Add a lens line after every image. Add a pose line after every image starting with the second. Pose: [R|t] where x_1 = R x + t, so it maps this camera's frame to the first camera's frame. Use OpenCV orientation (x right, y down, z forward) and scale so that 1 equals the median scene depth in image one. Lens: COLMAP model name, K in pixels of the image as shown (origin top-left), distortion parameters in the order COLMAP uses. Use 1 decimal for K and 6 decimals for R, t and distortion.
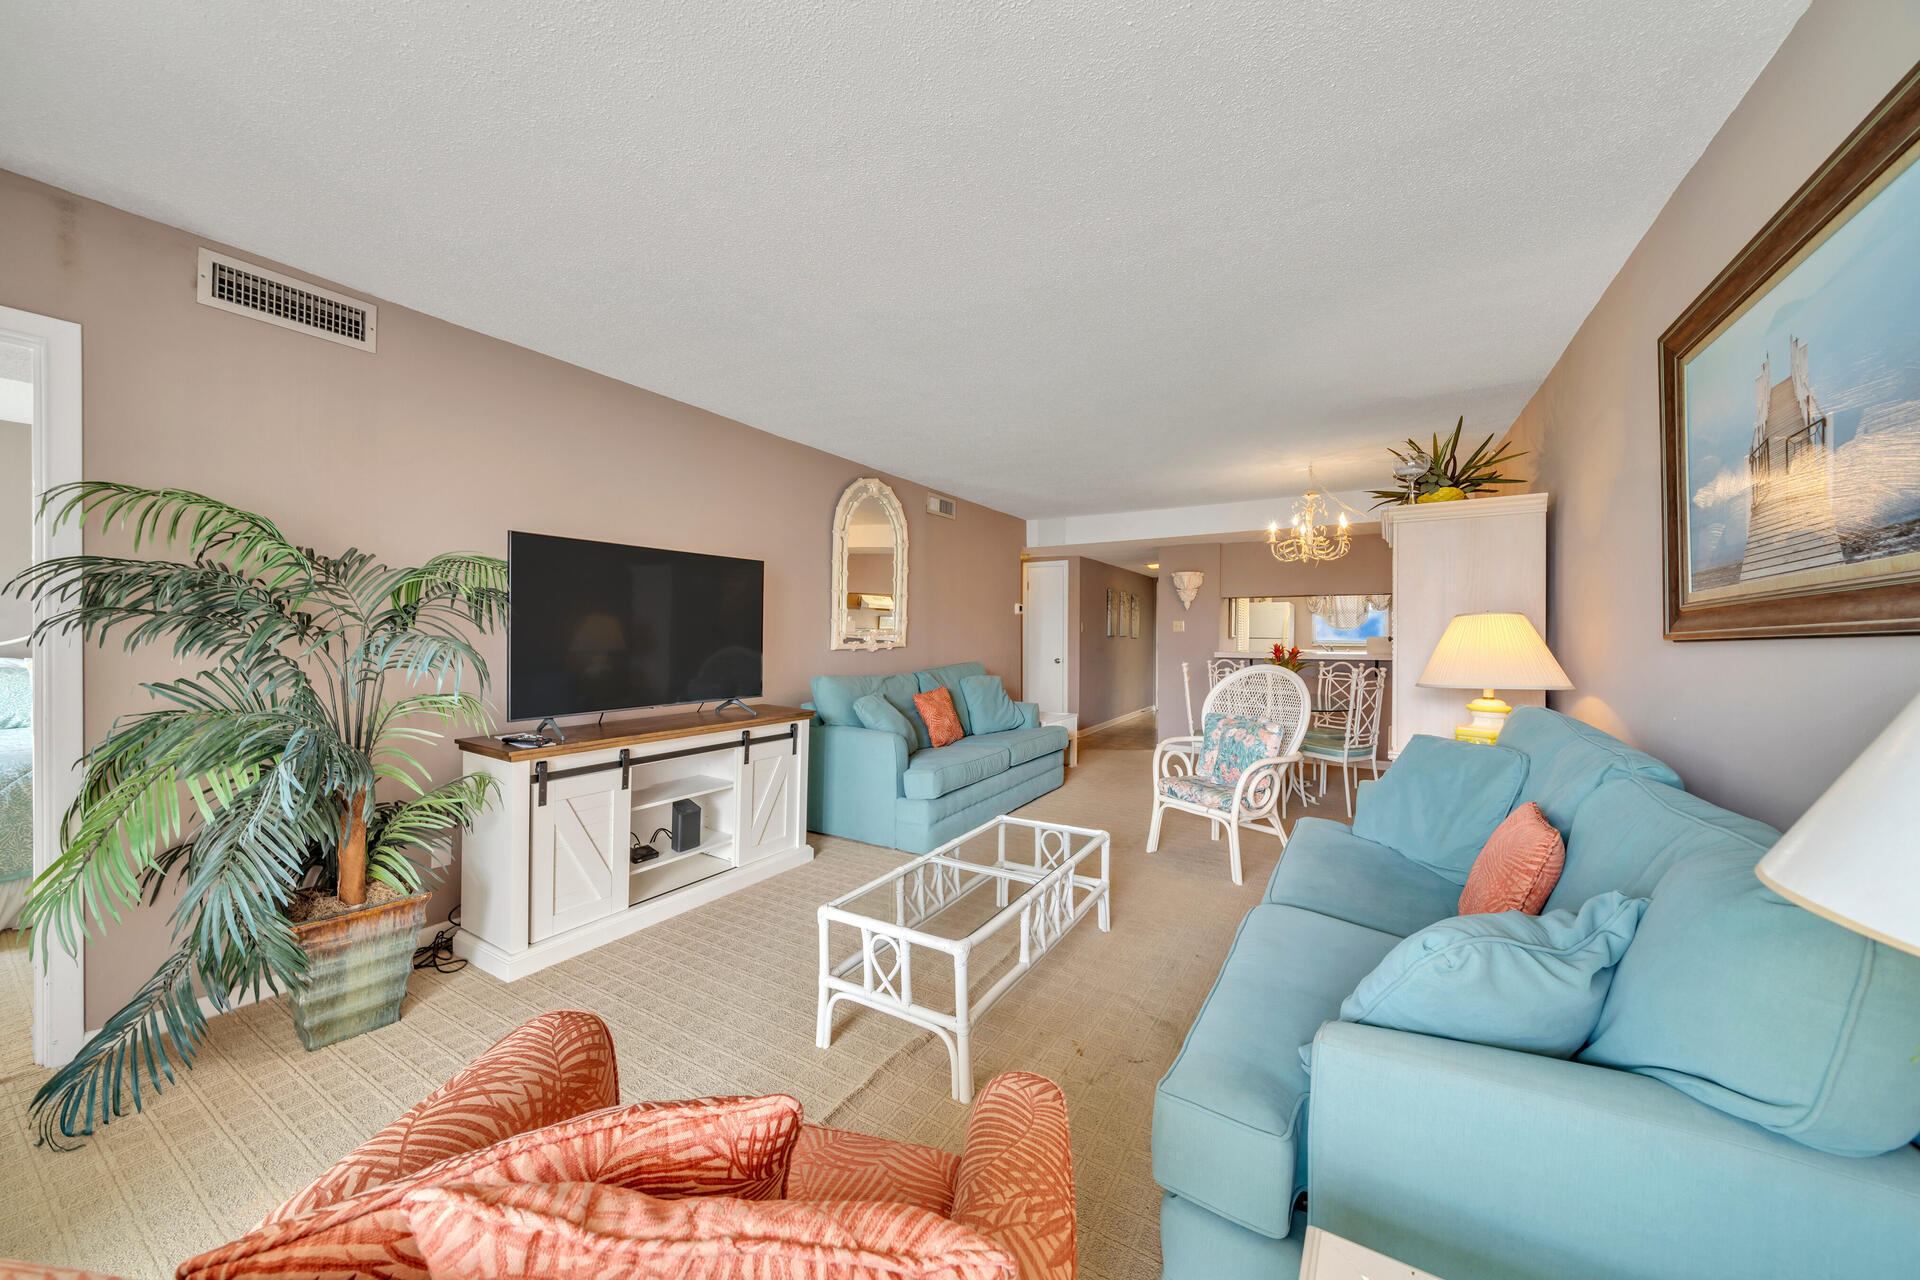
lens RADIAL K [[697.7, 0, 937.5], [0, 697.7, 644.3], [0, 0, 1]] dist [-0.001033, -0.000102]
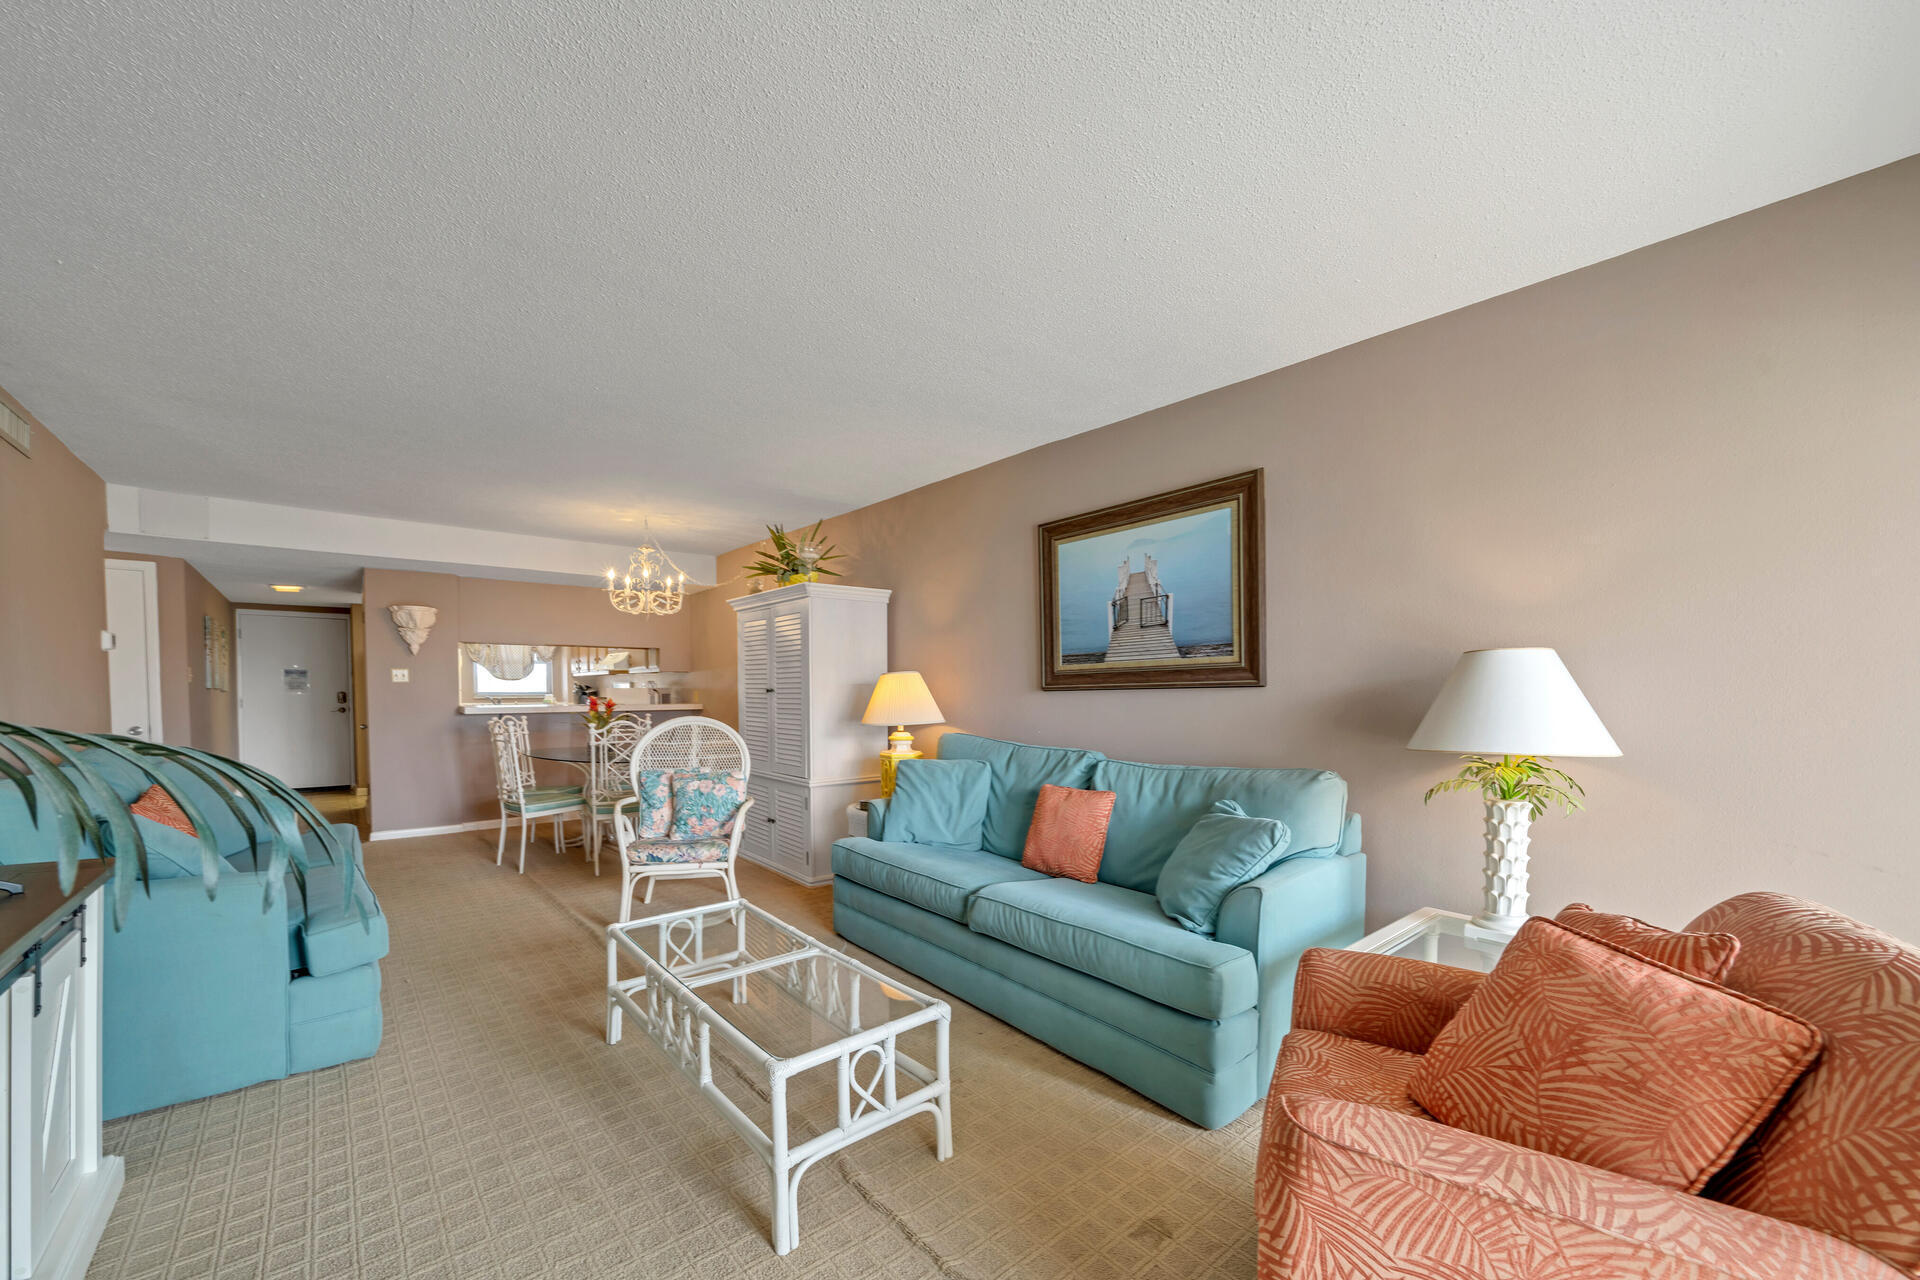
lens RADIAL K [[729.1, 0, 958.7], [0, 729.1, 712.0], [0, 0, 1]] dist [0.000487, 0.000075]
pose [[0.300999, -0.033254, 0.953044, -0.488170], [0.012150, 0.999444, 0.031035, -0.006600], [-0.953547, 0.002237, 0.301236, 0.352234]]
